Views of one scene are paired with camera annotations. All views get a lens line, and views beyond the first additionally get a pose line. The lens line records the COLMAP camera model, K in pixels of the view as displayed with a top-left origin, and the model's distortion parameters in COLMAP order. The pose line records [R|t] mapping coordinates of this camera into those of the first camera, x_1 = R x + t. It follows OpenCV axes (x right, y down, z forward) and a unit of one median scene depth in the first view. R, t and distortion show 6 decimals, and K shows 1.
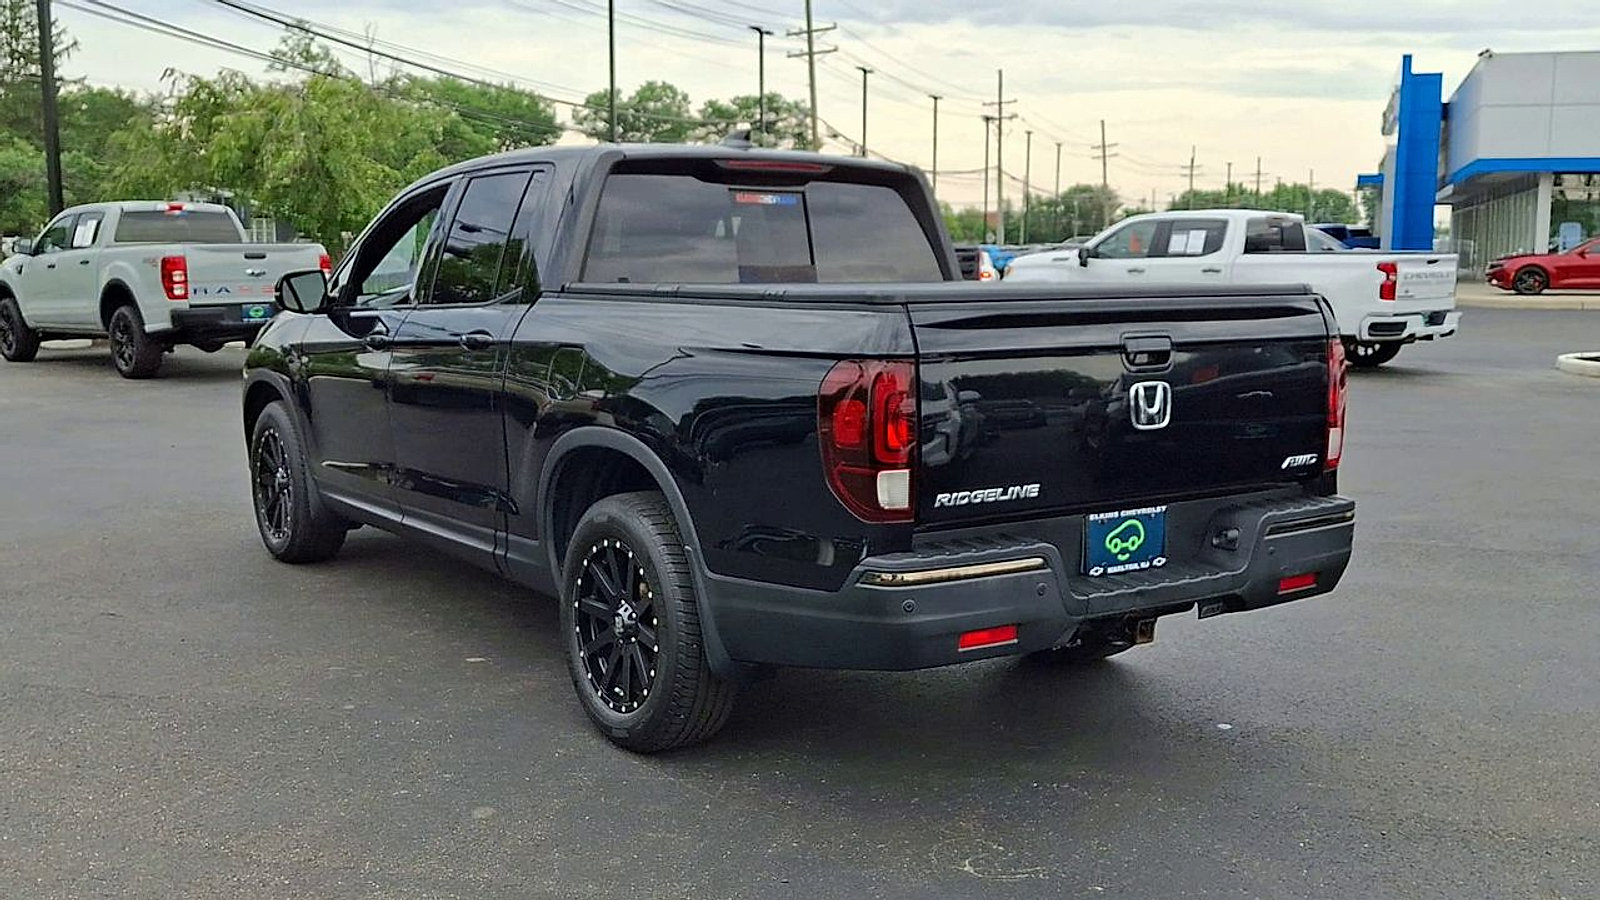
lens RADIAL K [[1524.4, 0, 838.0], [0, 1524.4, 454.7], [0, 0, 1]] dist [0.189540, -0.452138]
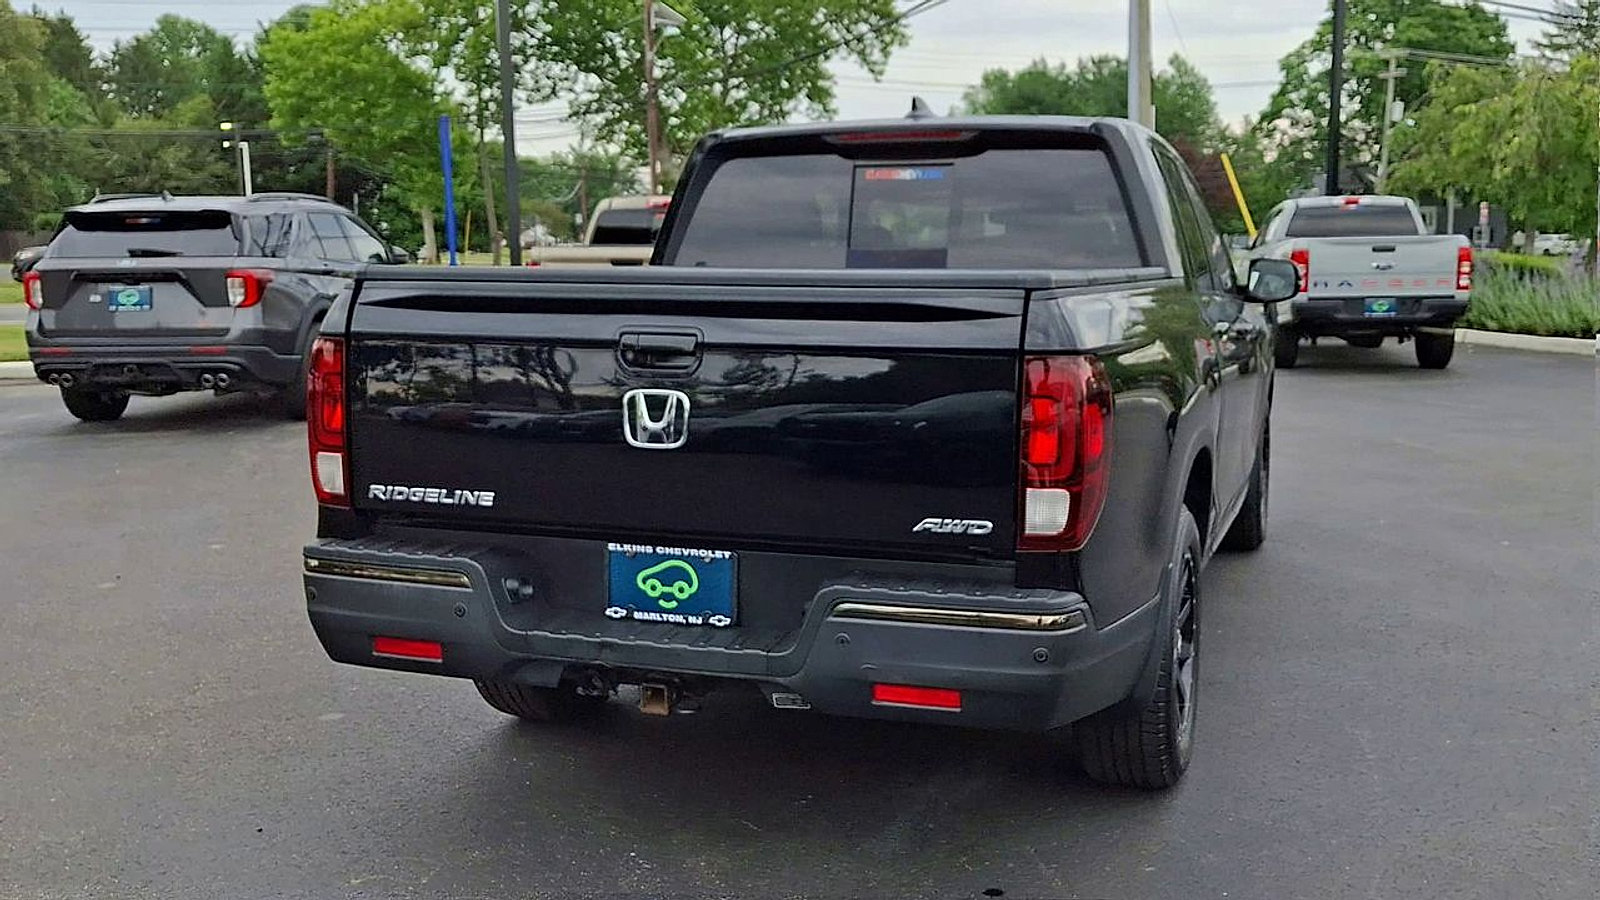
lens RADIAL K [[1524.4, 0, 838.0], [0, 1524.4, 454.7], [0, 0, 1]] dist [0.189540, -0.452138]
pose [[0.596322, 0.105397, -0.795796, 0.719030], [-0.103962, 0.993134, 0.053630, -0.052902], [0.795985, 0.050752, 0.603185, 0.477860]]
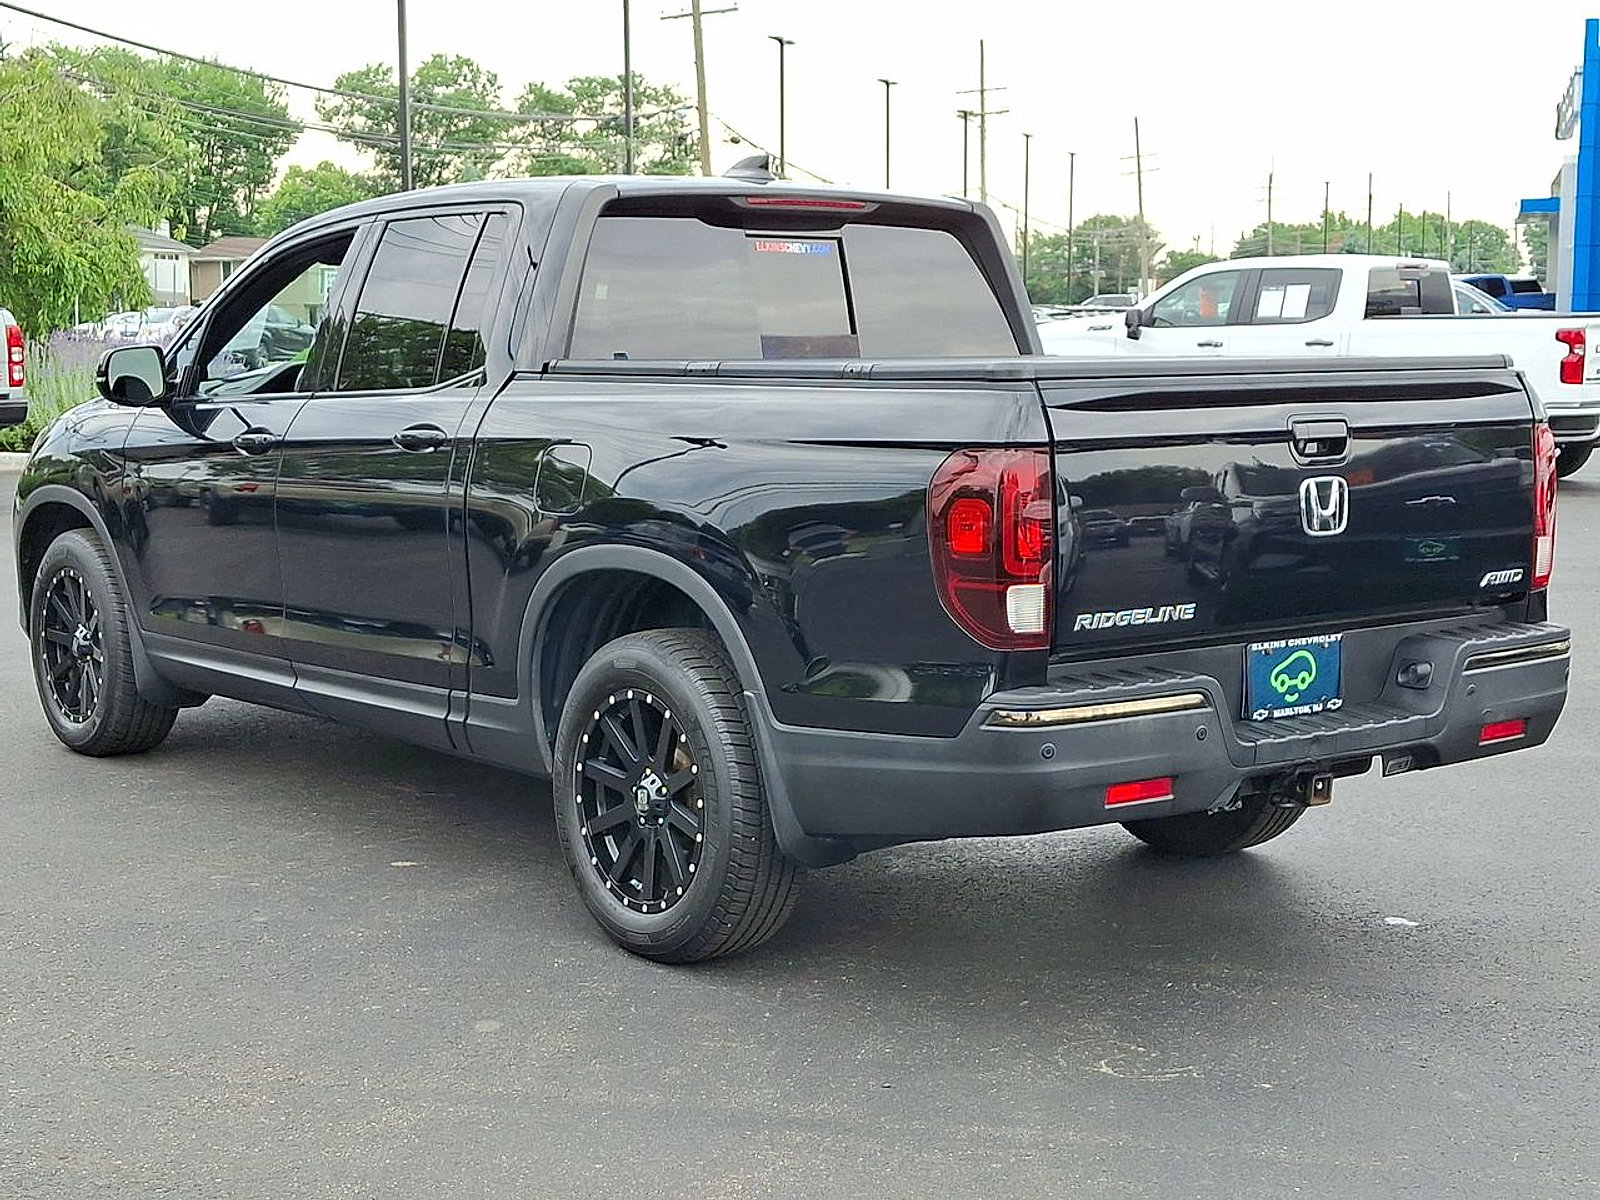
lens RADIAL K [[2398.2, 0, 878.4], [0, 2398.2, 606.6], [0, 0, 1]] dist [0.170235, -0.136846]
pose [[0.997727, -0.013563, 0.066007, -0.090365], [0.014369, 0.999828, -0.011756, 0.025540], [-0.065836, 0.012678, 0.997750, -0.192800]]
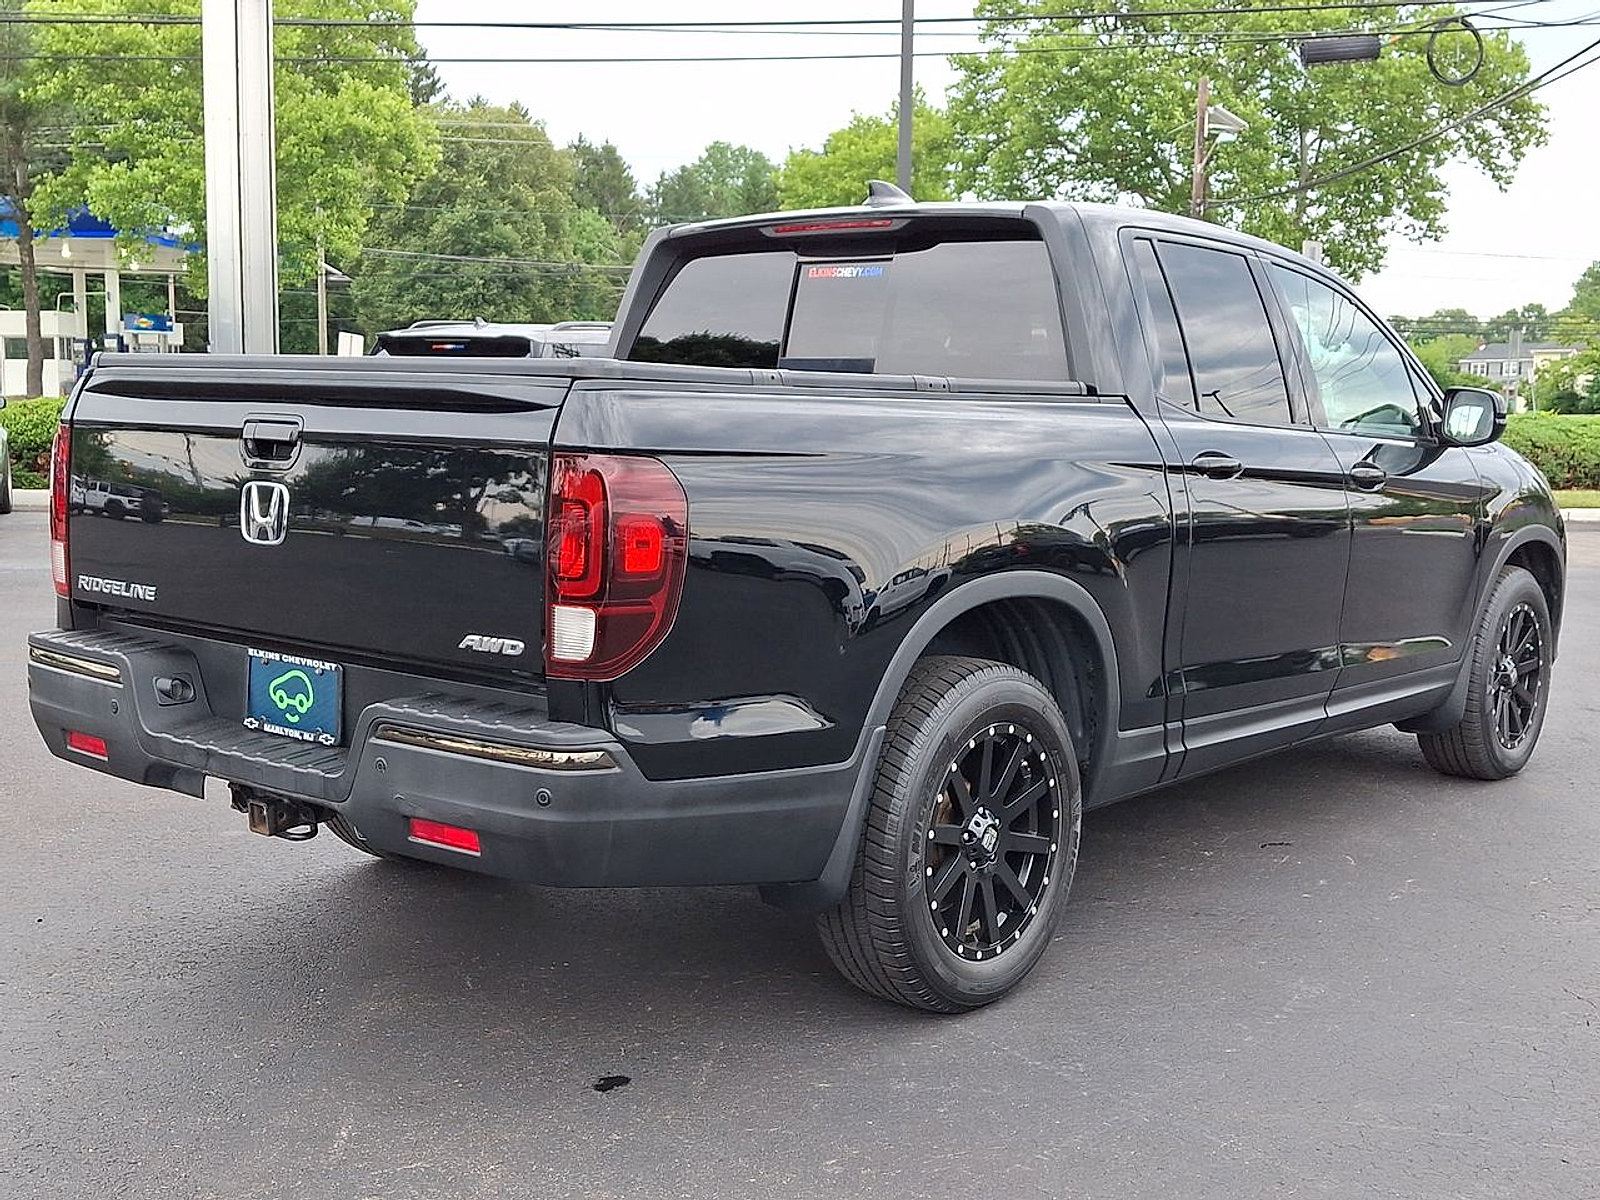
lens RADIAL K [[1862.5, 0, 884.2], [0, 1862.5, 600.3], [0, 0, 1]] dist [0.107308, 0.012502]
pose [[0.267886, 0.105600, -0.957646, 0.930910], [-0.147039, 0.986812, 0.067685, -0.077086], [0.952164, 0.122680, 0.279881, 0.831813]]
